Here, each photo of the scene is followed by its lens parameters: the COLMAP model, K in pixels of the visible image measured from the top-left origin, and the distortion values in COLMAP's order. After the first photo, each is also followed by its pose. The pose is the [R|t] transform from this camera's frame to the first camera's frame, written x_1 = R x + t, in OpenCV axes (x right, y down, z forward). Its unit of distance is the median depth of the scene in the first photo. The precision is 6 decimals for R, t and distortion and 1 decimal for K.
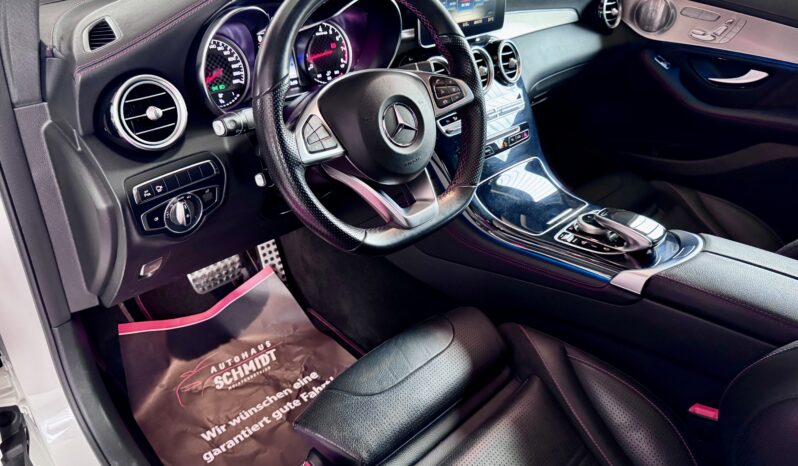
lens RADIAL K [[552.2, 0, 412.8], [0, 552.2, 233.1], [0, 0, 1]] dist [0.085280, -0.163132]
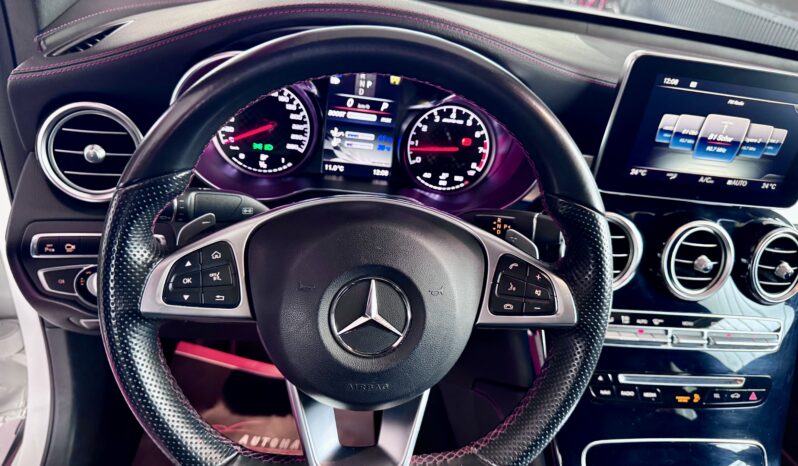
lens RADIAL K [[580.0, 0, 396.0], [0, 580.0, 233.5], [0, 0, 1]] dist [0.006895, 0.002578]
pose [[0.771429, 0.394418, -0.499331, 0.187019], [-0.438976, 0.897960, 0.031106, -0.224174], [0.460648, 0.195198, 0.865853, 0.379766]]
